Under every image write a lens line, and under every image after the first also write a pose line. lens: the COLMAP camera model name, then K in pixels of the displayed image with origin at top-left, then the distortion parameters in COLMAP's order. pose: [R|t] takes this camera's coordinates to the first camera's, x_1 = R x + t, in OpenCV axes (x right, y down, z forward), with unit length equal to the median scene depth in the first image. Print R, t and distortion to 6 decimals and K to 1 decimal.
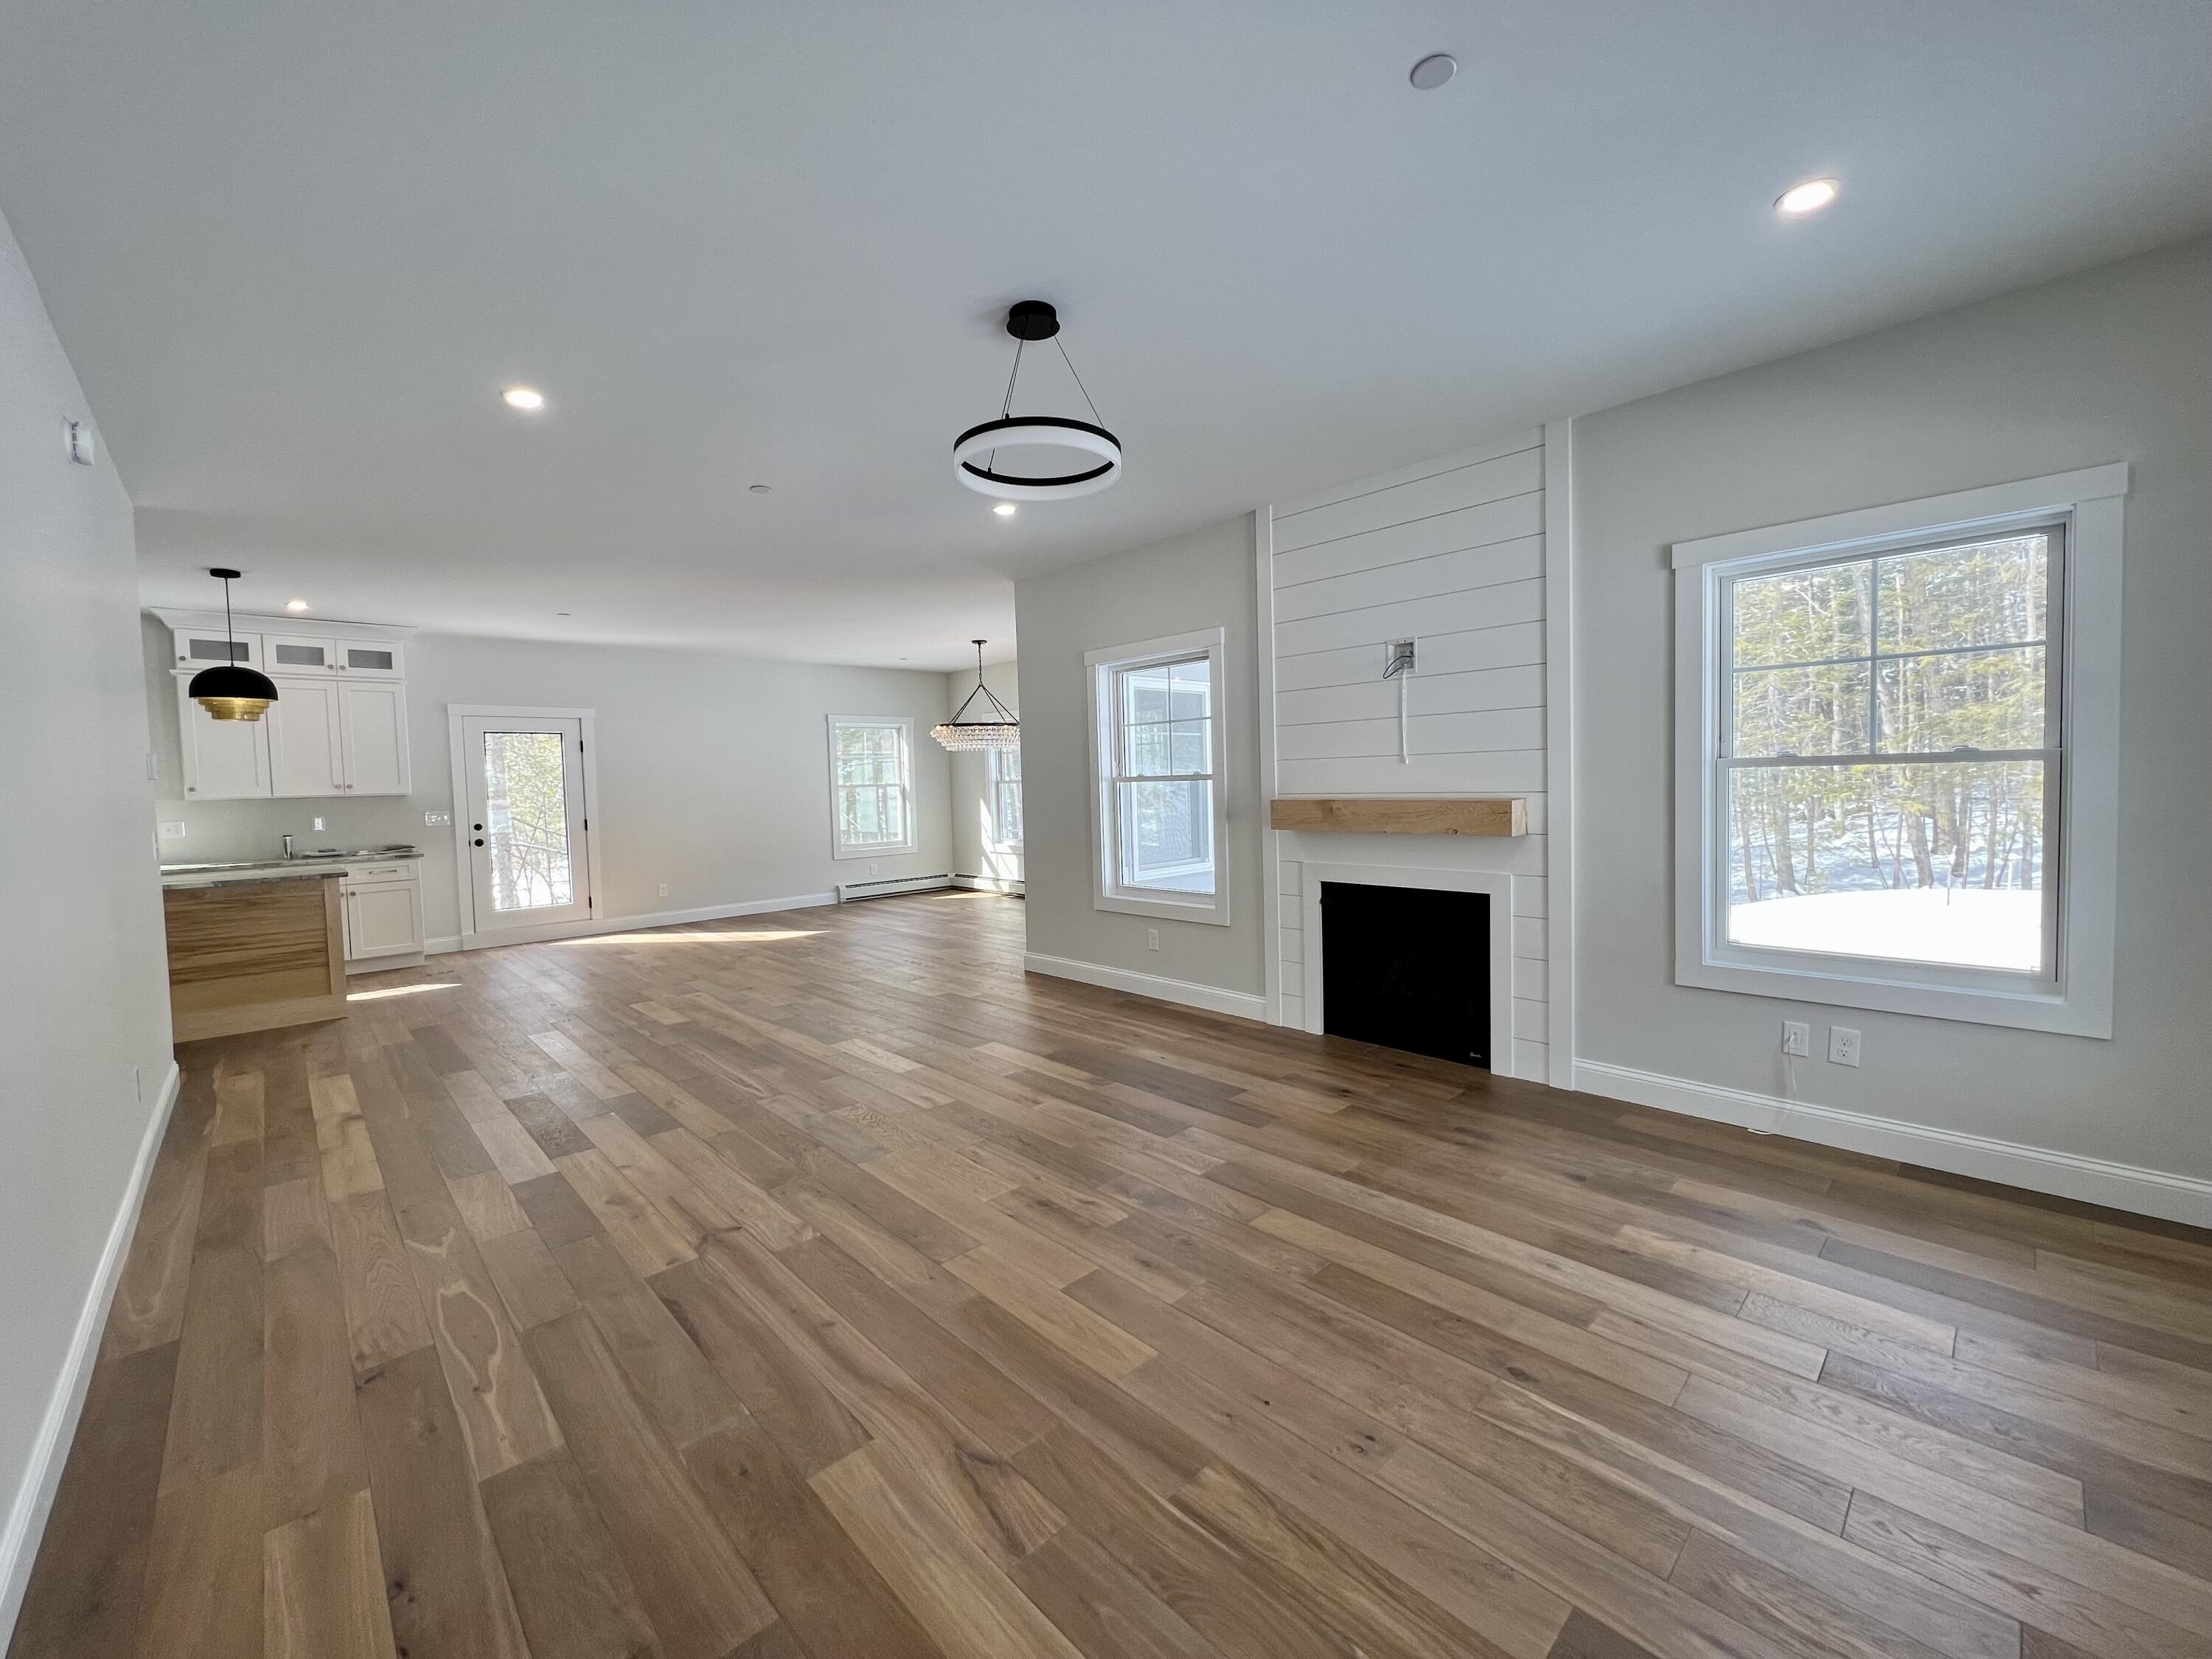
lens RADIAL K [[888.8, 0, 1101.1], [0, 888.8, 821.2], [0, 0, 1]] dist [0.007753, 0.000777]
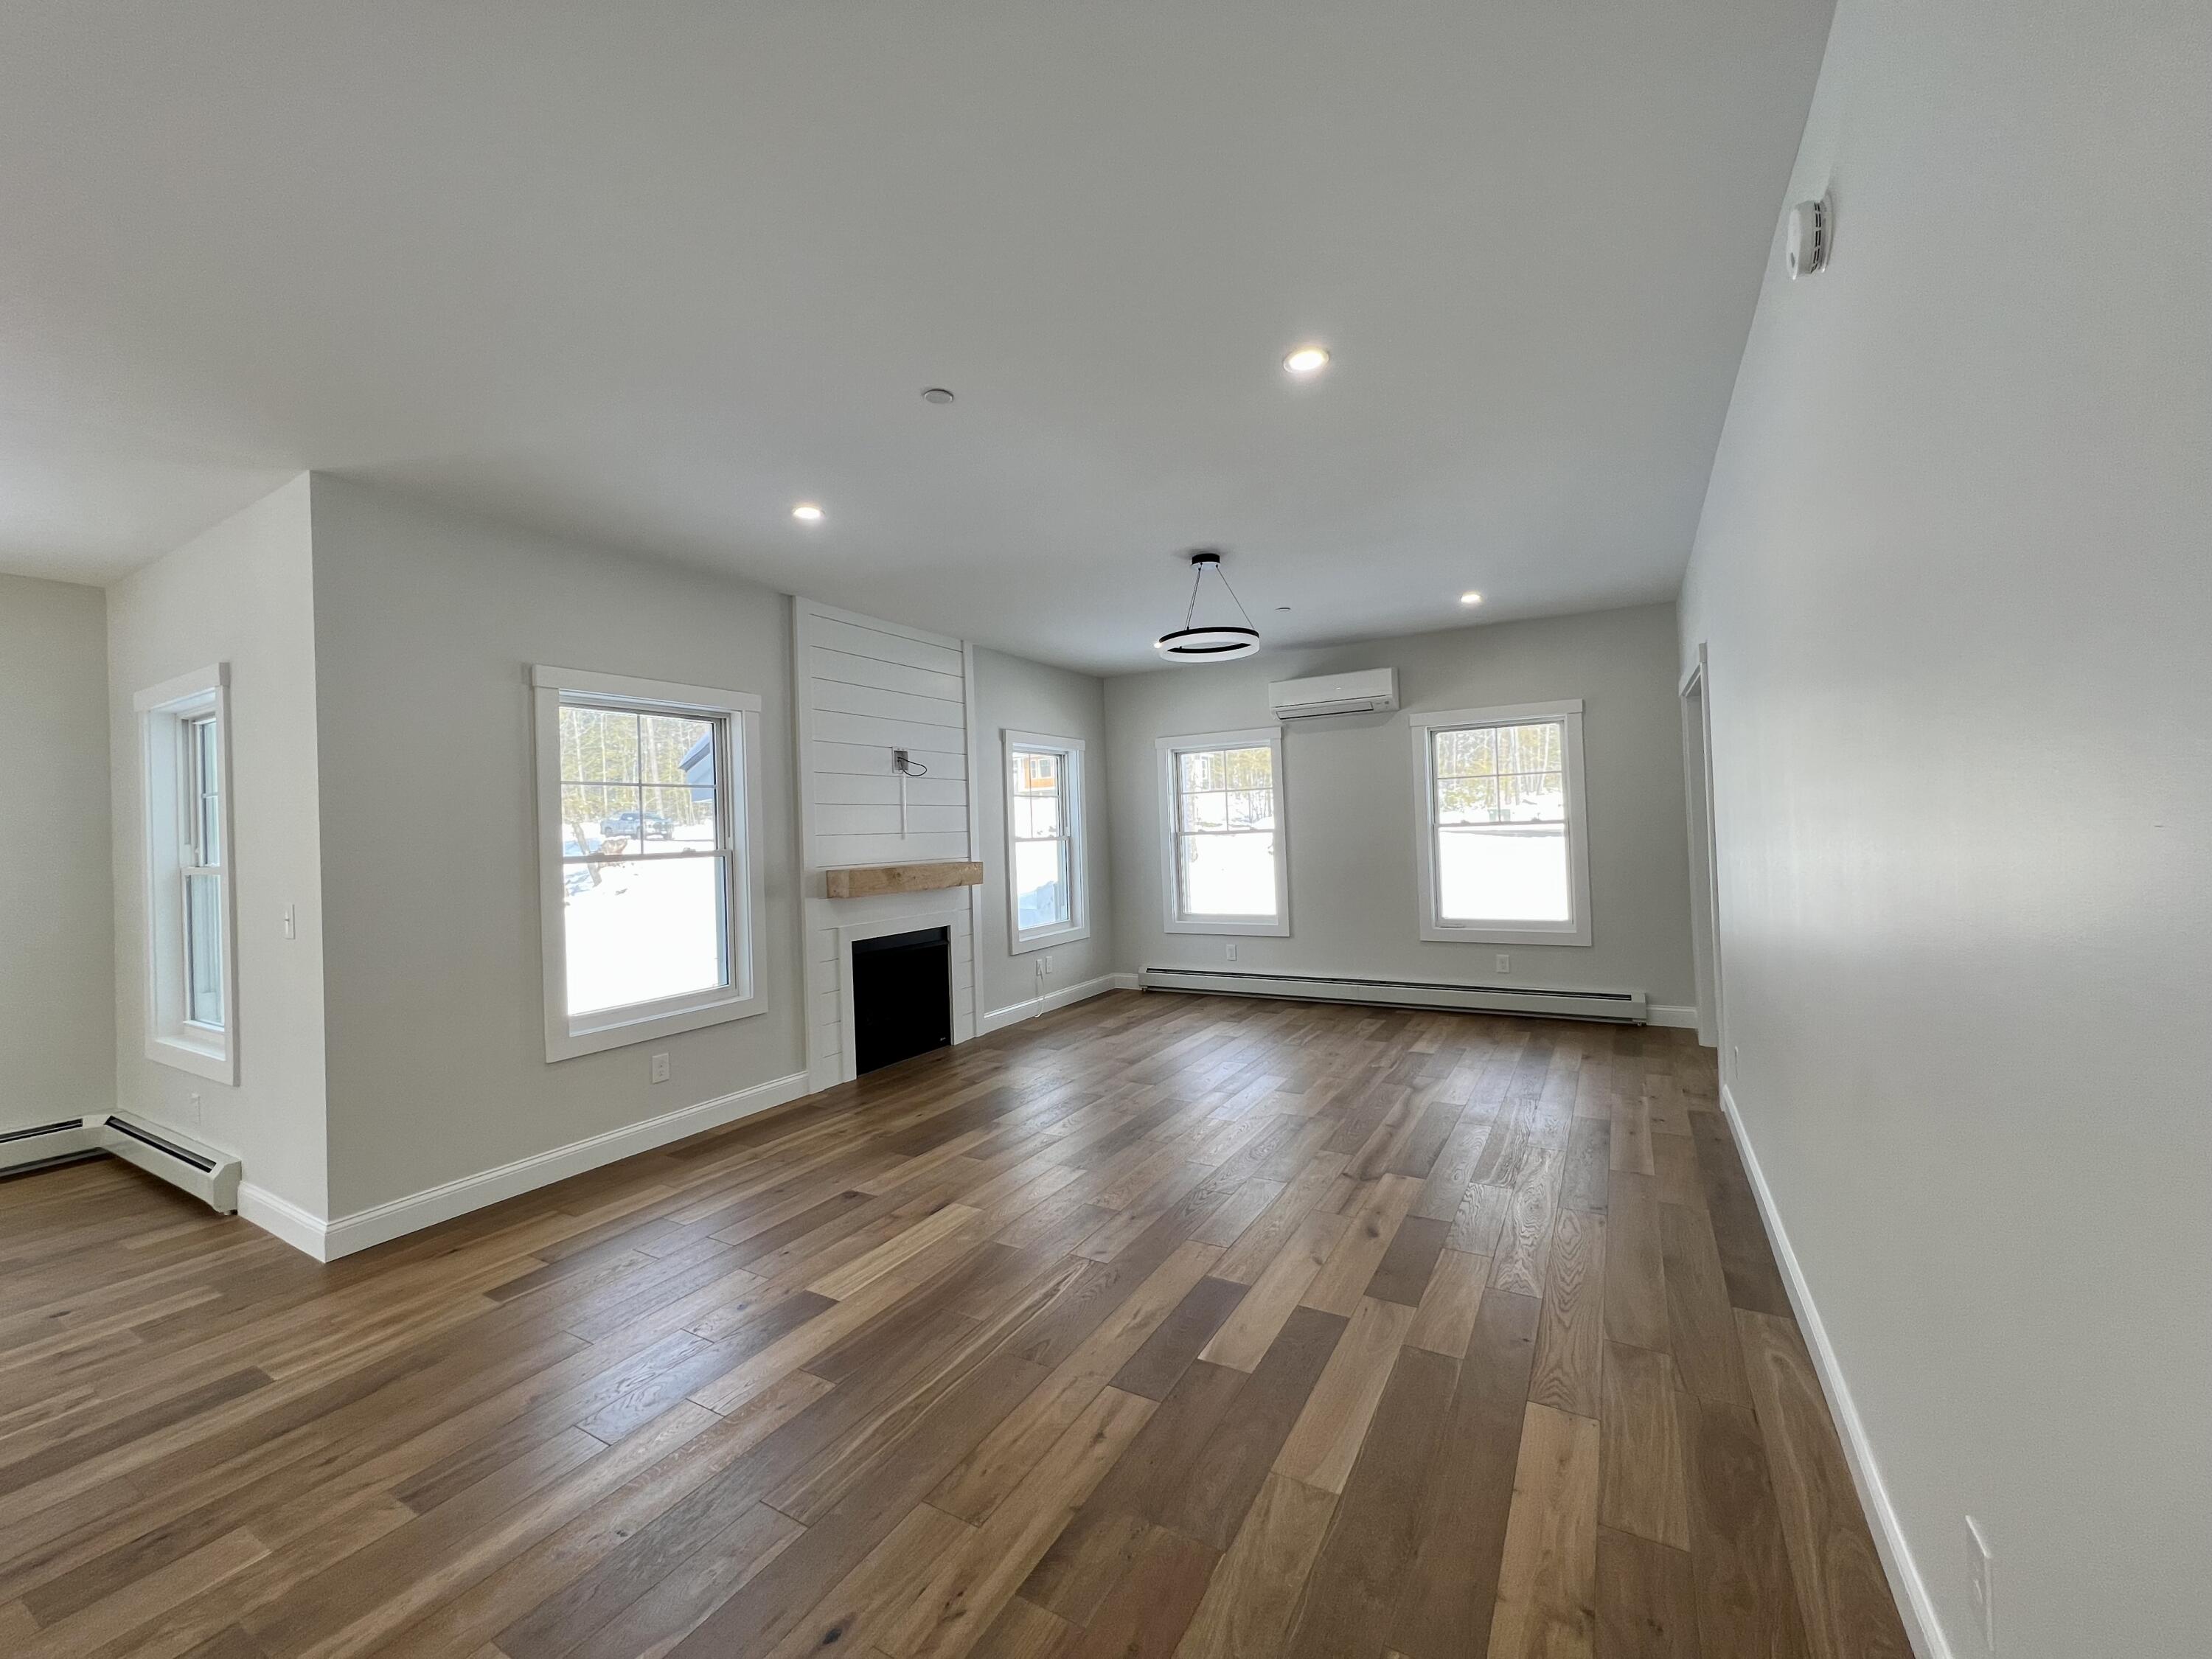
lens RADIAL K [[888.8, 0, 1102.9], [0, 888.8, 823.4], [0, 0, 1]] dist [0.007753, 0.000777]
pose [[-0.283035, 0.048438, 0.957886, -1.008215], [0.089595, 0.995692, -0.023876, -0.029631], [-0.954916, 0.079064, -0.286155, 1.072113]]
